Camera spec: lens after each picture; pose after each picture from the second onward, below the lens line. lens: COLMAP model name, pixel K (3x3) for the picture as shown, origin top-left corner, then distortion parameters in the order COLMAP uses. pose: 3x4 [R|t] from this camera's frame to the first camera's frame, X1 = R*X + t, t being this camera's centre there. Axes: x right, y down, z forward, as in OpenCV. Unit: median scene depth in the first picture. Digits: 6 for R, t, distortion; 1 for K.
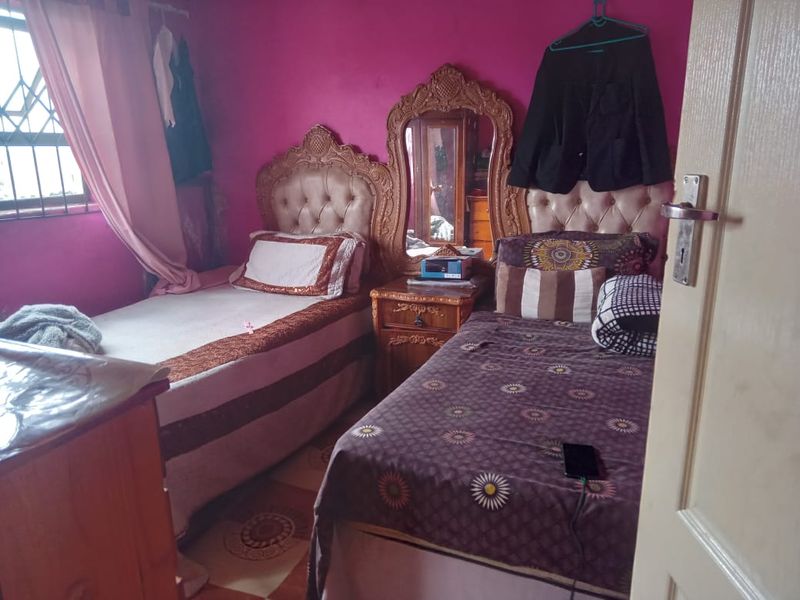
lens RADIAL K [[583.4, 0, 397.0], [0, 583.4, 296.3], [0, 0, 1]] dist [0.041979, -0.002559]
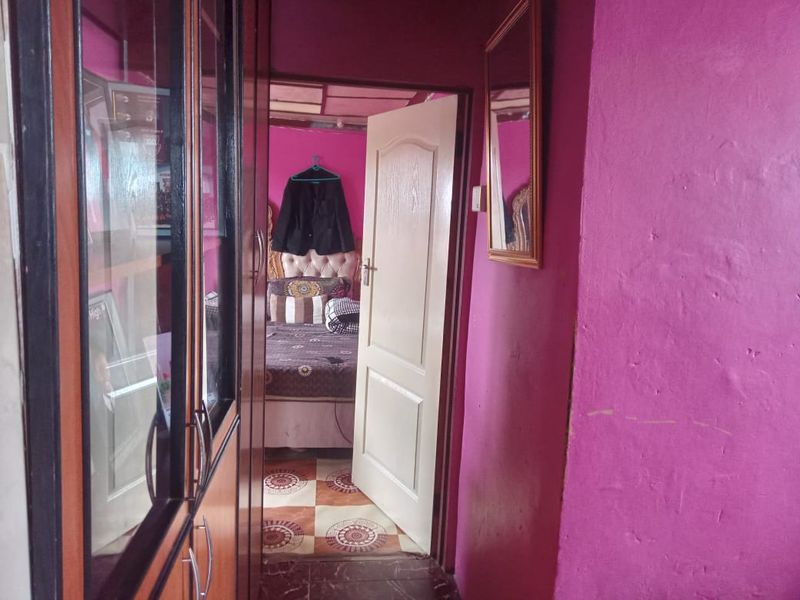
lens RADIAL K [[583.4, 0, 398.8], [0, 583.4, 298.3], [0, 0, 1]] dist [0.041979, -0.002559]
pose [[0.867417, -0.021619, 0.497112, -0.379615], [0.063665, 0.995666, -0.067789, 0.103272], [-0.493492, 0.090450, 0.865034, -0.742647]]
